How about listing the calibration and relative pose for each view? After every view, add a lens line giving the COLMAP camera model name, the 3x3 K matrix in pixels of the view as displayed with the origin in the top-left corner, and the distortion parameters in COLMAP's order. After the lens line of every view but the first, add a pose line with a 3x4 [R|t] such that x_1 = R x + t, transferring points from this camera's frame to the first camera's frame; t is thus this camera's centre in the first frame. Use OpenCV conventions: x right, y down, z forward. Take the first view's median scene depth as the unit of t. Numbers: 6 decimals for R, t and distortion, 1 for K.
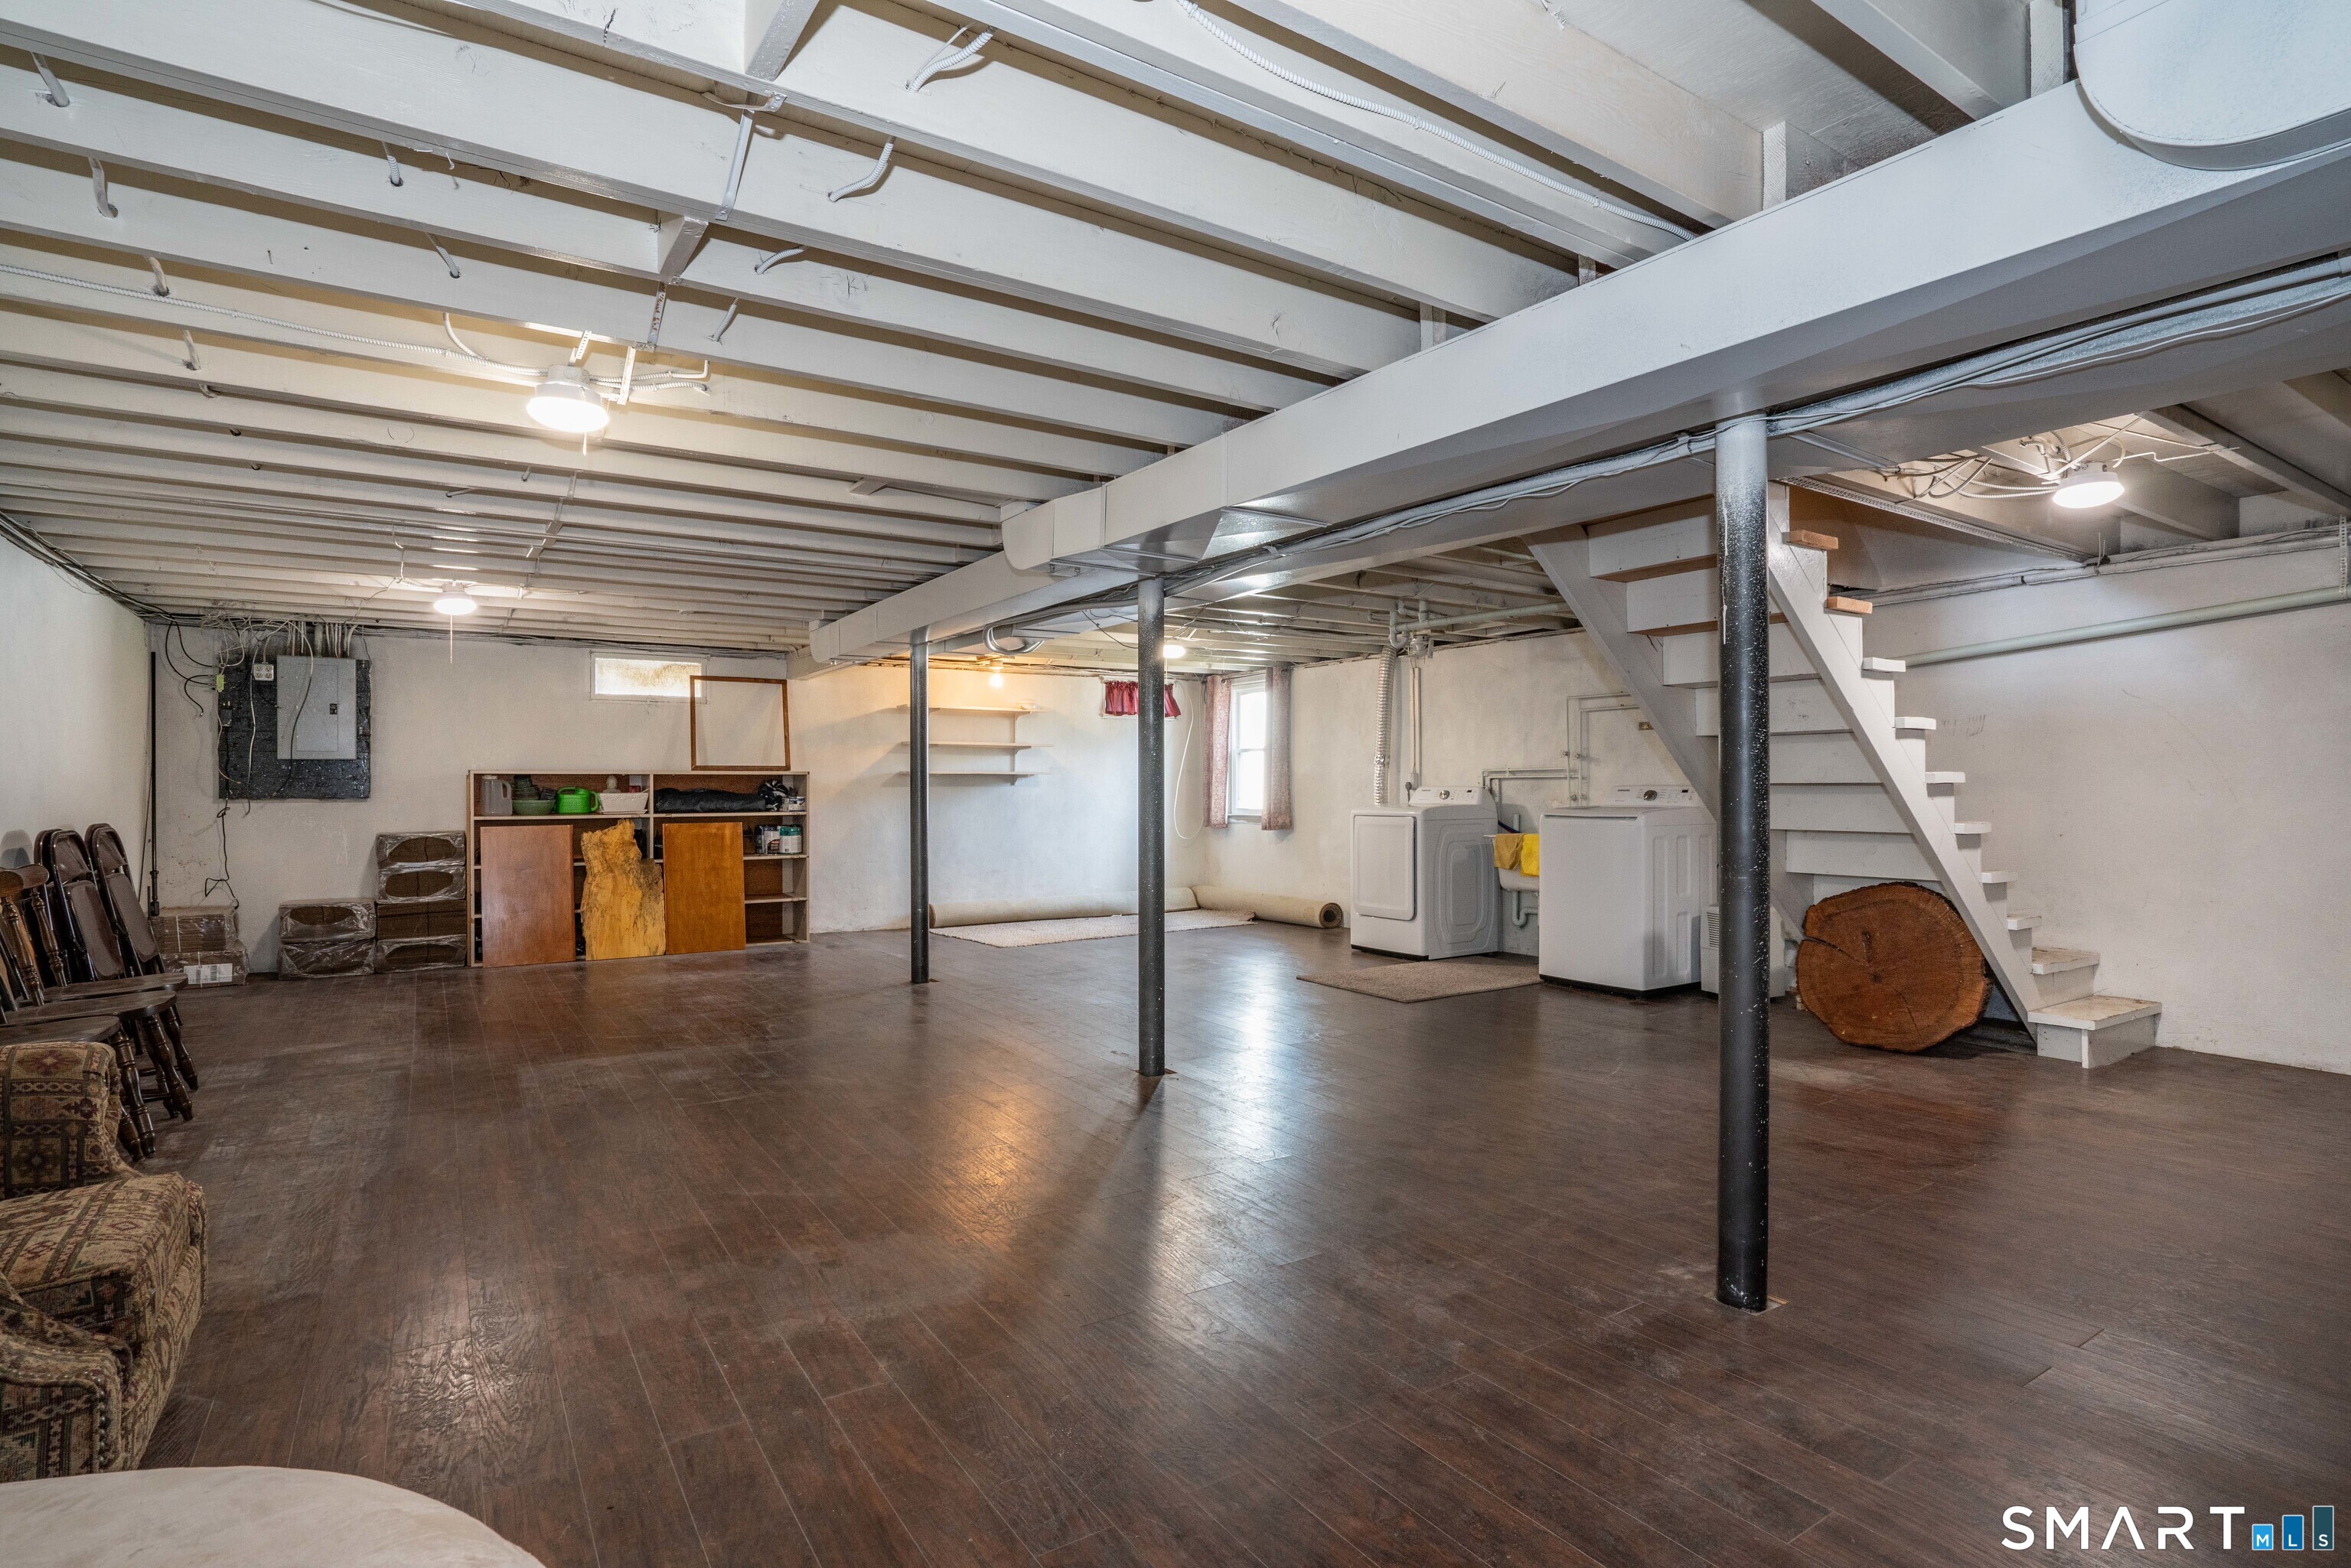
lens RADIAL K [[1128.8, 0, 1167.1], [0, 1128.8, 787.3], [0, 0, 1]] dist [-0.002873, 0.000061]
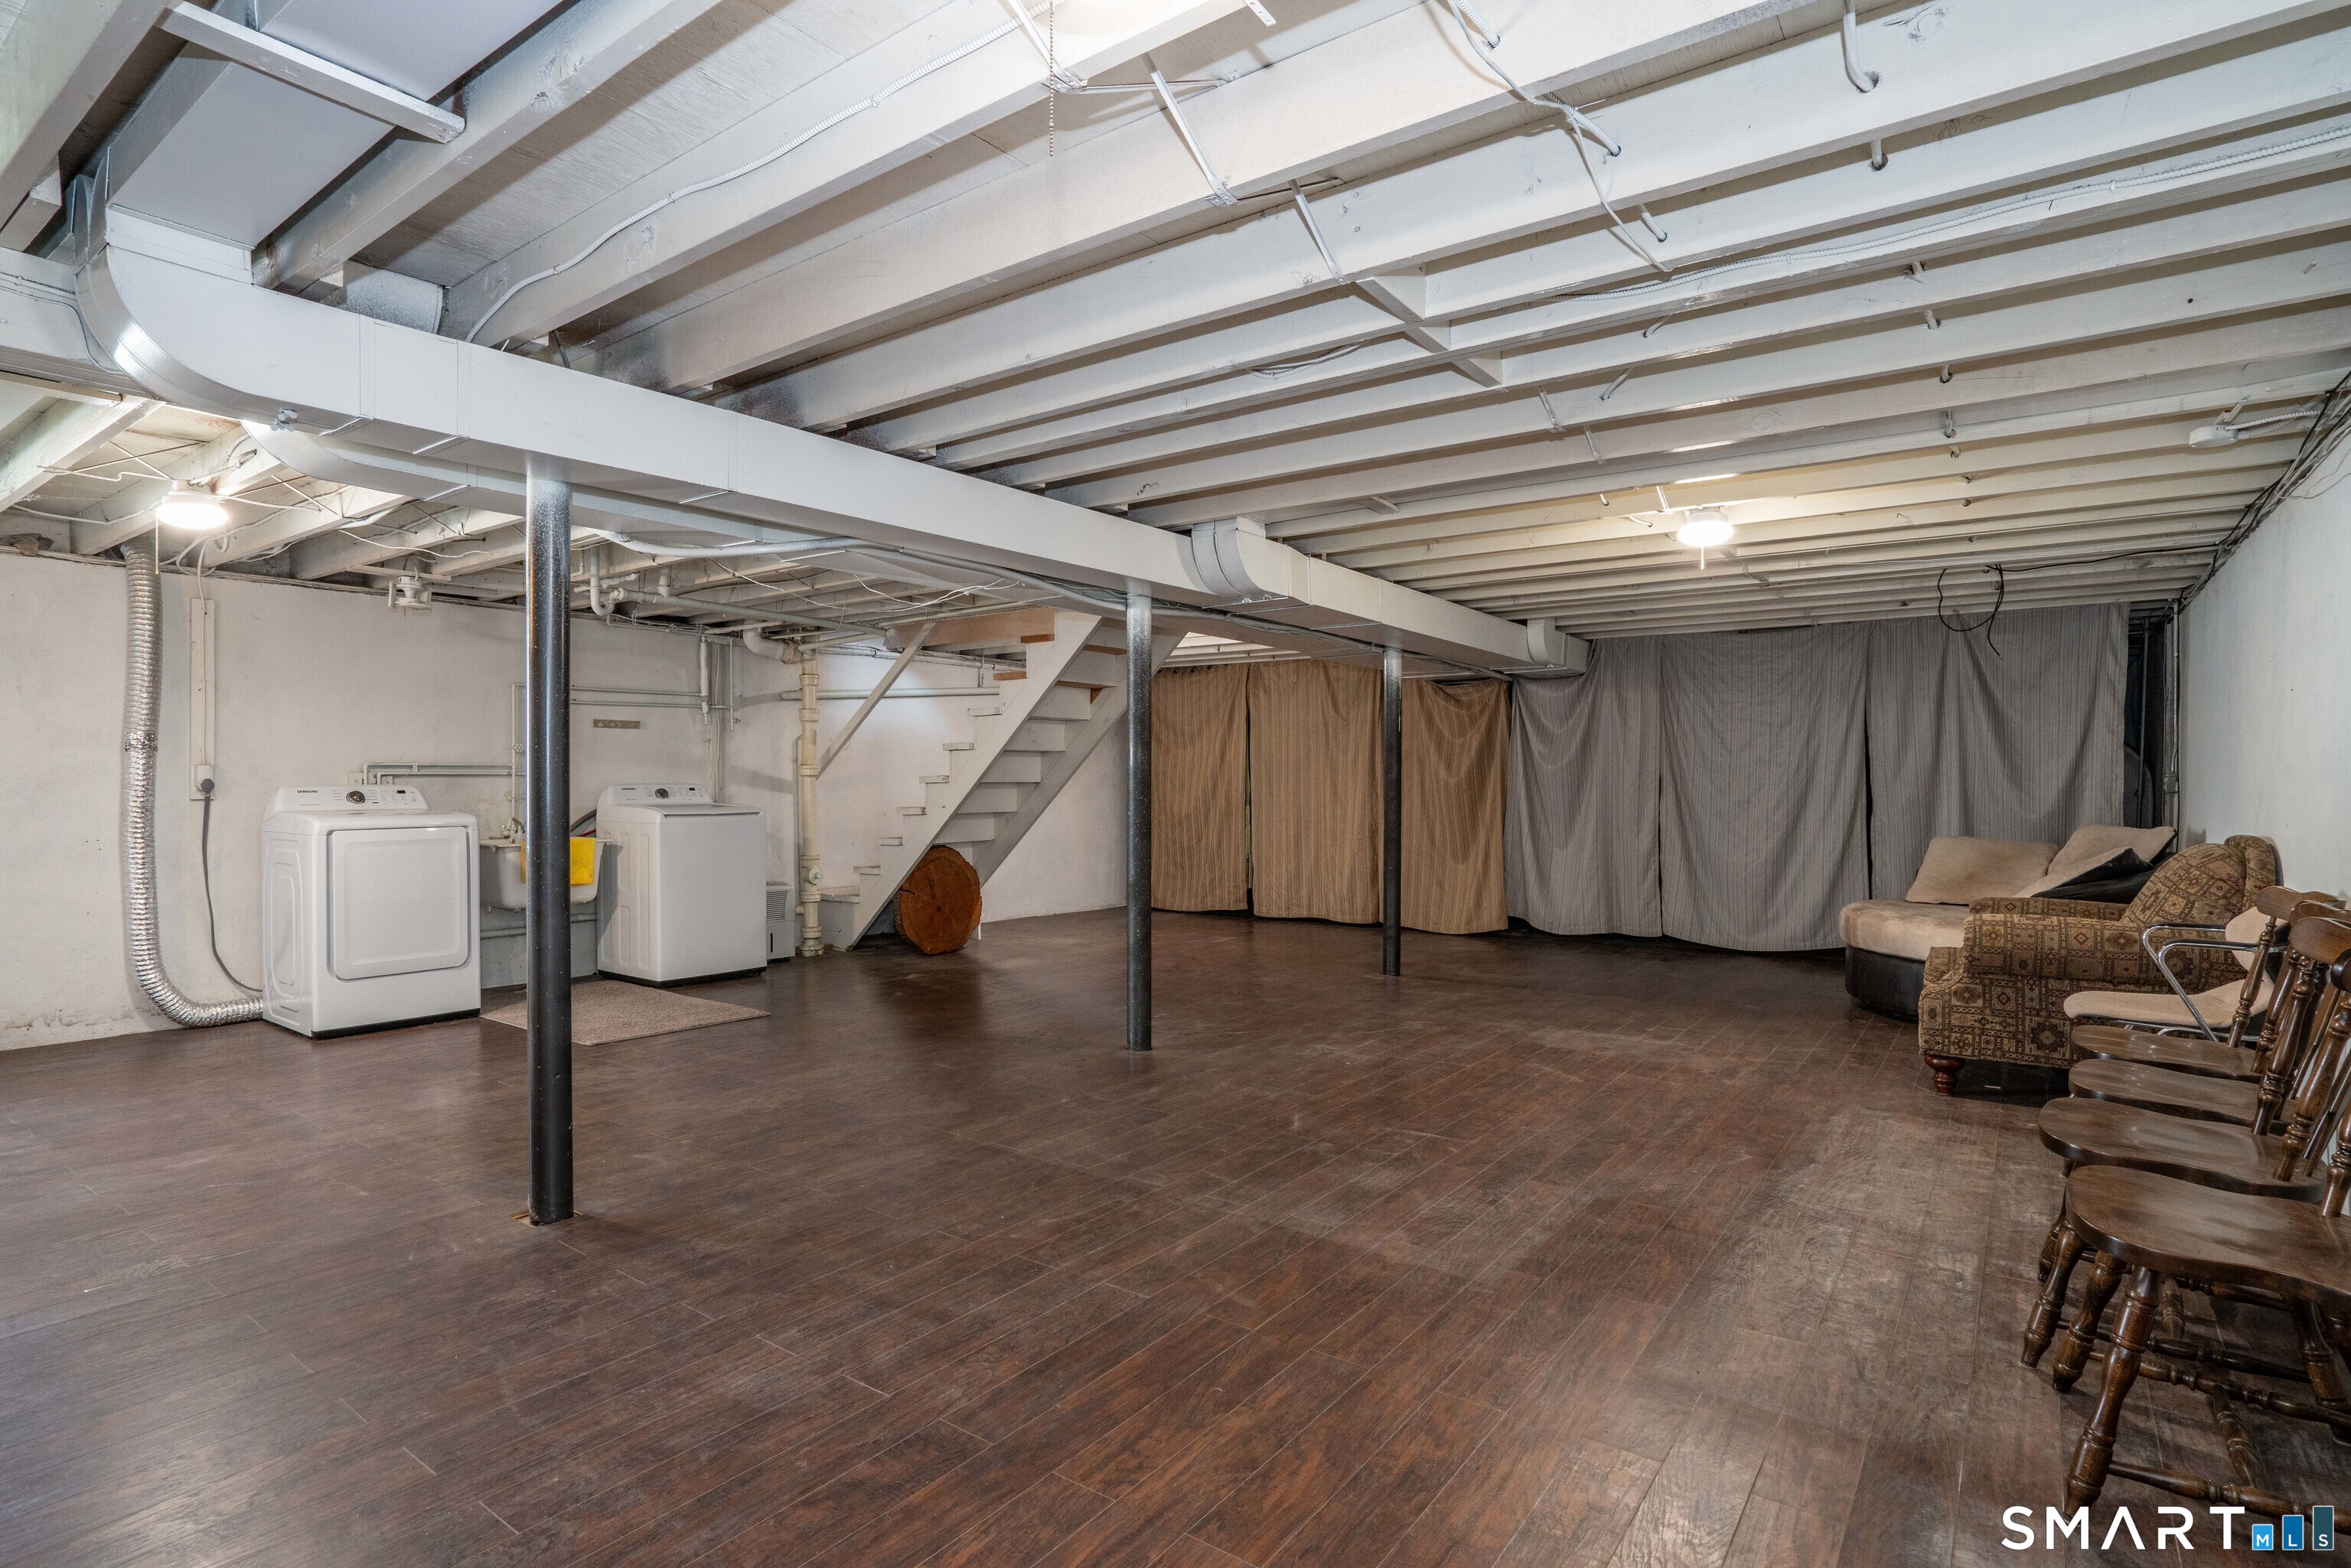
lens RADIAL K [[1174.2, 0, 1166.0], [0, 1174.2, 785.4], [0, 0, 1]] dist [-0.002232, -0.000226]
pose [[-0.345902, -0.002240, 0.938268, -1.421879], [0.000583, 0.999996, 0.002603, -0.002247], [-0.938270, 0.001448, -0.345900, 1.804109]]
